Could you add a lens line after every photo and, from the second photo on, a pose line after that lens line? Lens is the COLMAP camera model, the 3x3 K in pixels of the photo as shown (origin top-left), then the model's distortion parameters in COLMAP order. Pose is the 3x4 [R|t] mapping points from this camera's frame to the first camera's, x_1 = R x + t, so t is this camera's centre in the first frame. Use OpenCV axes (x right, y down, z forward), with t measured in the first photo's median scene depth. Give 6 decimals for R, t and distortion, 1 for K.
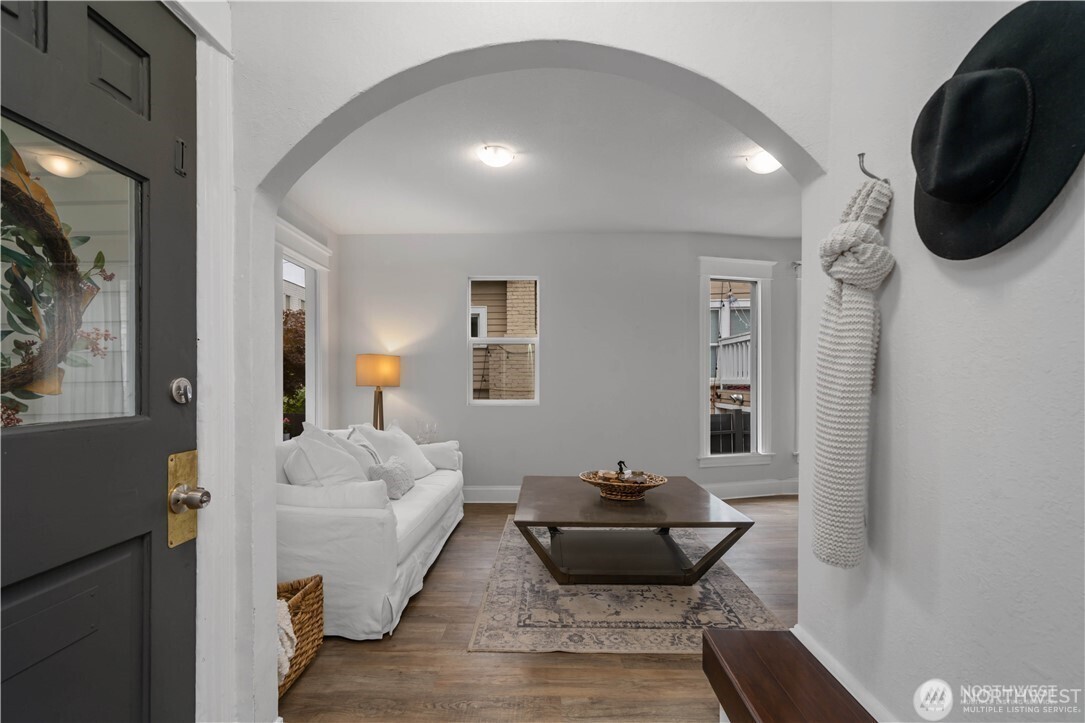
lens RADIAL K [[494.1, 0, 543.5], [0, 494.1, 382.0], [0, 0, 1]] dist [0.002008, 0.000167]
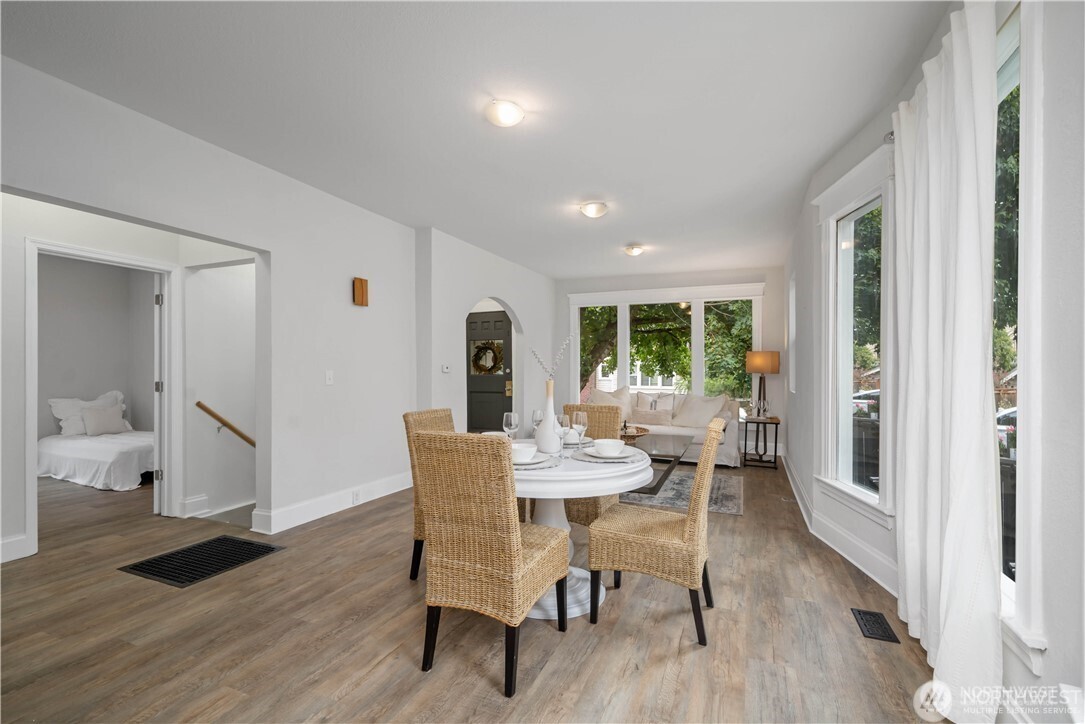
lens RADIAL K [[478.7, 0, 542.9], [0, 478.7, 368.3], [0, 0, 1]] dist [-0.001860, -0.000239]
pose [[-0.382029, 0.002121, -0.924148, 1.983131], [-0.001739, 0.999994, 0.003014, -0.014981], [0.924149, 0.002759, -0.382023, 1.578295]]
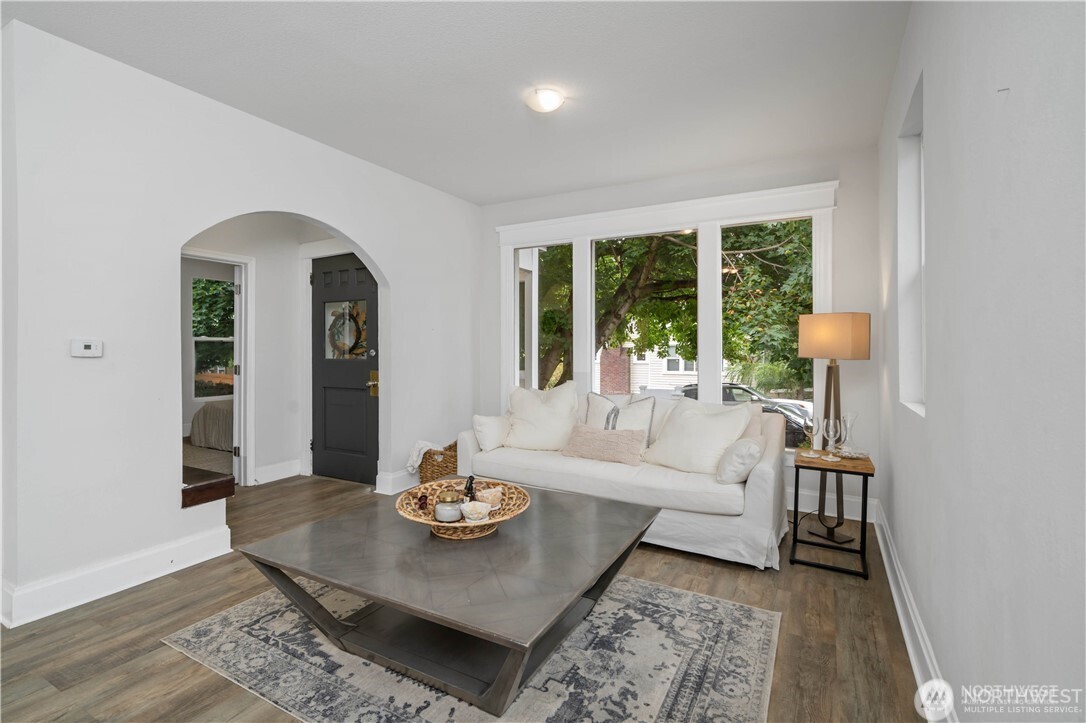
lens RADIAL K [[503.2, 0, 541.6], [0, 503.2, 345.4], [0, 0, 1]] dist [0.000172, -0.000015]
pose [[-0.478218, -0.005814, -0.878222, 0.813059], [-0.001580, 0.999982, -0.005760, -0.009413], [0.878240, -0.001367, -0.478219, 1.638707]]
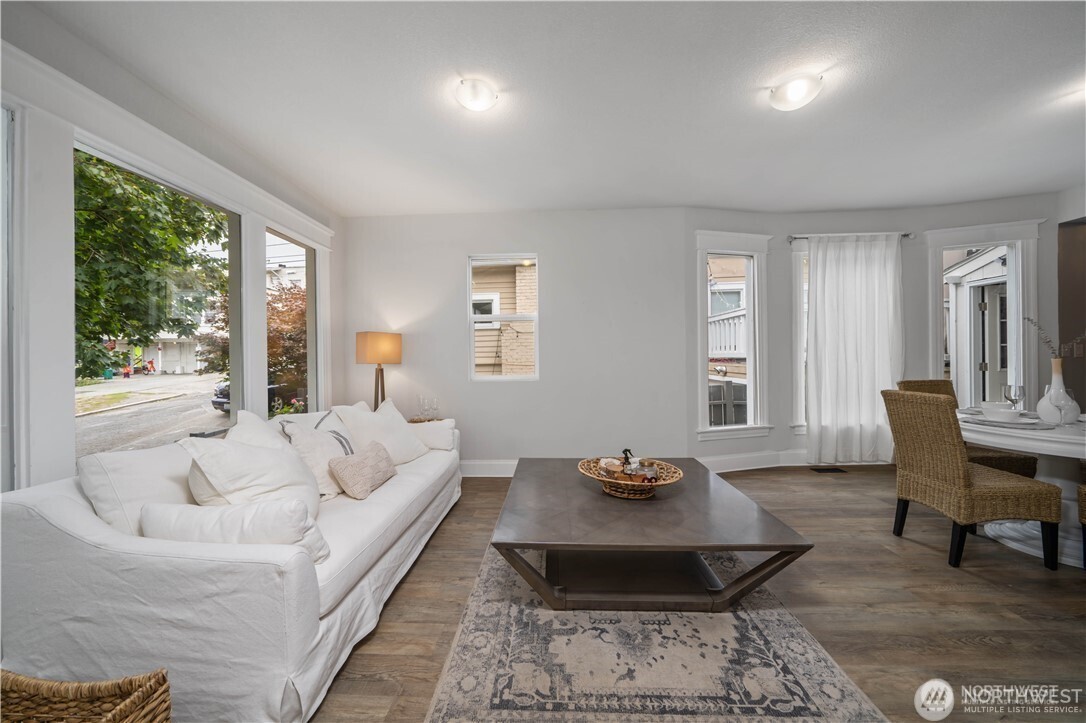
lens RADIAL K [[376.7, 0, 542.5], [0, 376.7, 357.4], [0, 0, 1]] dist [-0.002077, -0.000144]
pose [[0.999556, -0.011655, -0.027419, 0.036174], [0.011696, 0.999931, 0.001340, -0.002593], [0.027402, -0.001660, 0.999623, 0.400490]]
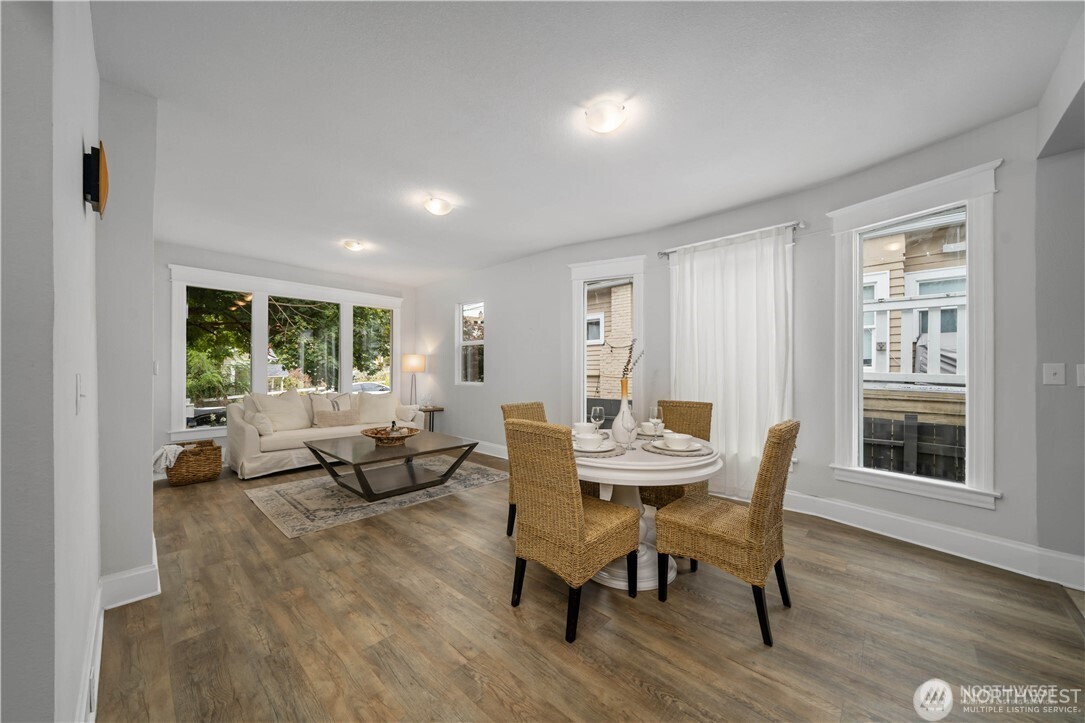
lens RADIAL K [[384.4, 0, 541.8], [0, 384.4, 370.0], [0, 0, 1]] dist [-0.001864, -0.000221]
pose [[0.740581, 0.005451, -0.671945, 1.554903], [-0.004933, 0.999984, 0.002675, -0.009080], [0.671949, 0.001333, 0.740596, 0.485014]]
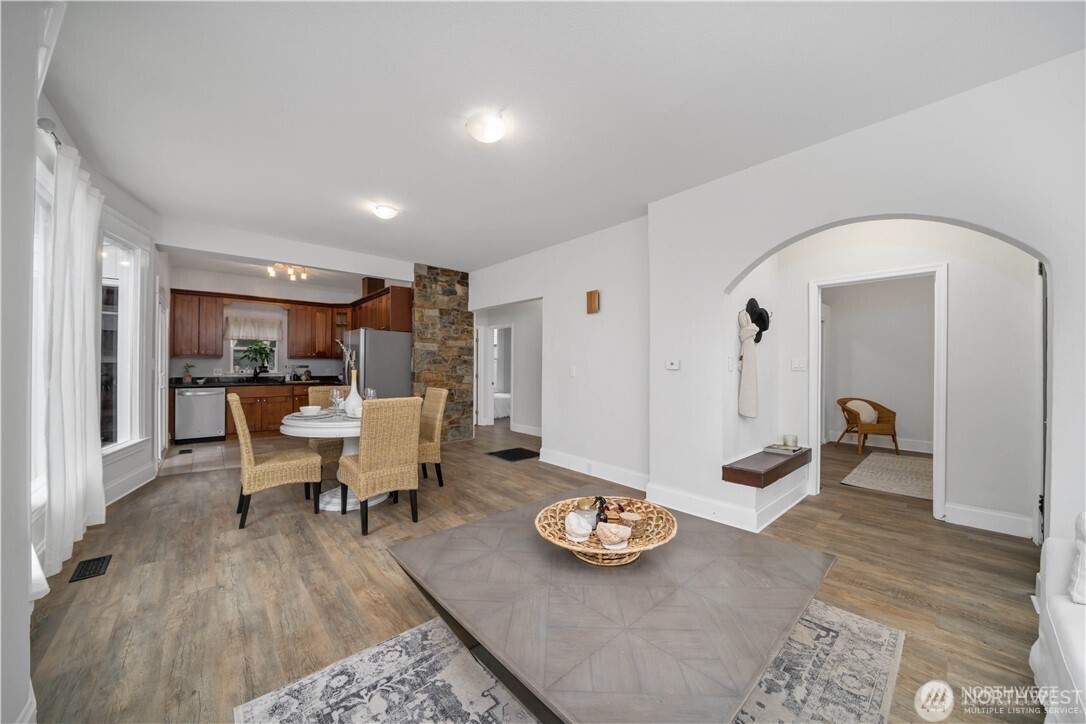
lens RADIAL K [[385.4, 0, 539.9], [0, 385.4, 365.8], [0, 0, 1]] dist [-0.021565, 0.000060]
pose [[-0.671140, -0.001648, 0.741329, -0.169564], [-0.003291, 0.999994, -0.000757, -0.002644], [-0.741324, -0.002948, -0.671141, 1.615170]]
